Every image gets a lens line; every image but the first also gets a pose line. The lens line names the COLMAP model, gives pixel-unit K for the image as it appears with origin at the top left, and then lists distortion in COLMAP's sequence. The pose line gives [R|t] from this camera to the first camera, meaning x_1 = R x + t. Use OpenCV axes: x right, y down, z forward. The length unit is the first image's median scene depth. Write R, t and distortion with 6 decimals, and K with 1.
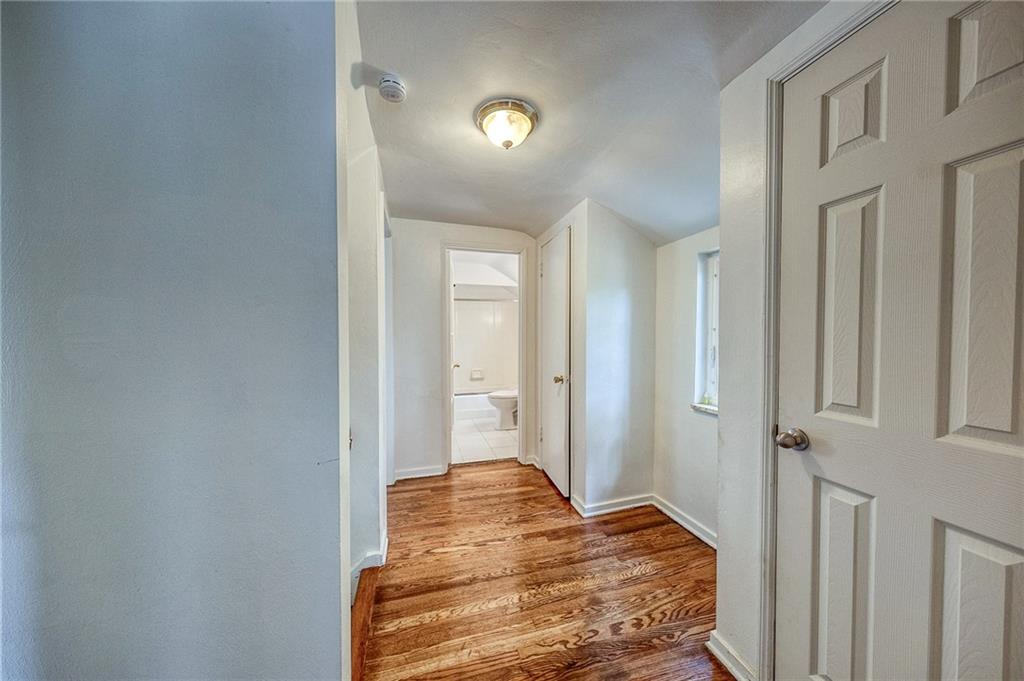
lens RADIAL K [[345.9, 0, 515.5], [0, 345.9, 340.8], [0, 0, 1]] dist [0.004568, -0.001911]
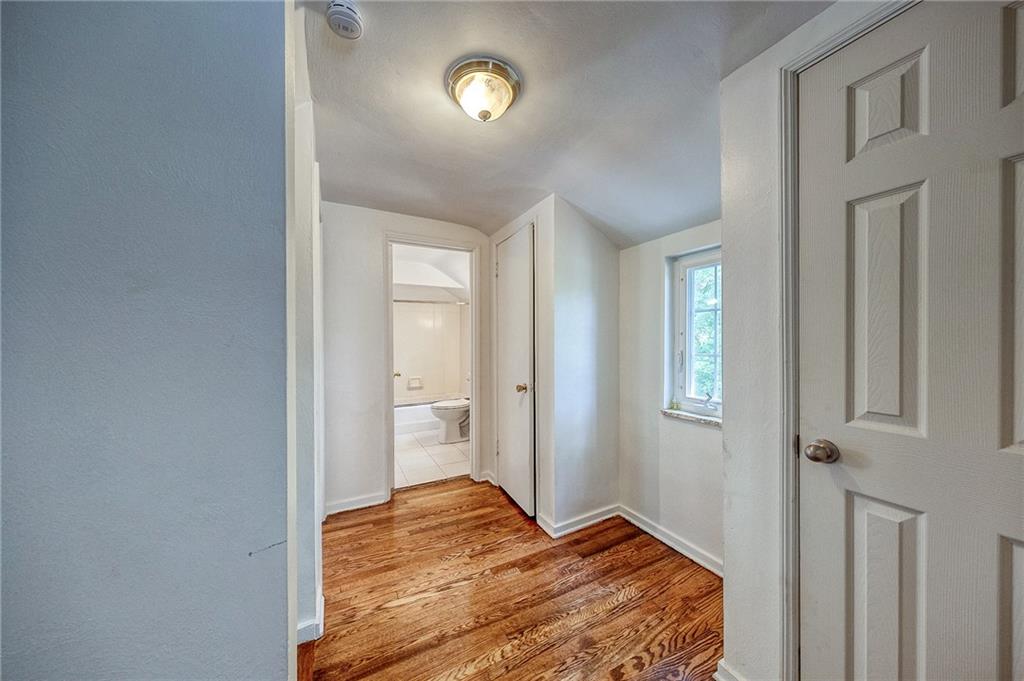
lens RADIAL K [[345.9, 0, 513.4], [0, 345.9, 340.0], [0, 0, 1]] dist [0.004568, -0.001911]
pose [[0.980321, -0.003954, 0.197370, -0.111374], [0.007009, 0.999866, -0.014778, -0.003749], [-0.197285, 0.015871, 0.980218, 0.145673]]
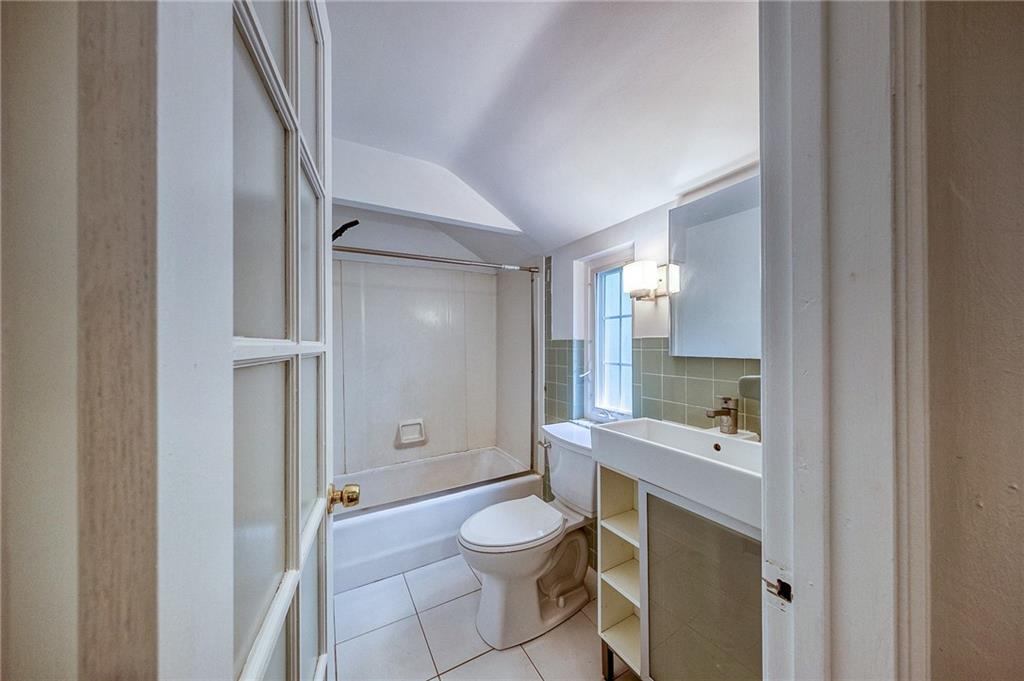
lens RADIAL K [[345.9, 0, 514.4], [0, 345.9, 342.9], [0, 0, 1]] dist [0.004568, -0.001911]
pose [[0.974595, -0.004569, 0.223927, -0.243308], [0.008828, 0.999799, -0.018020, -0.036150], [-0.223799, 0.019539, 0.974439, 1.588660]]
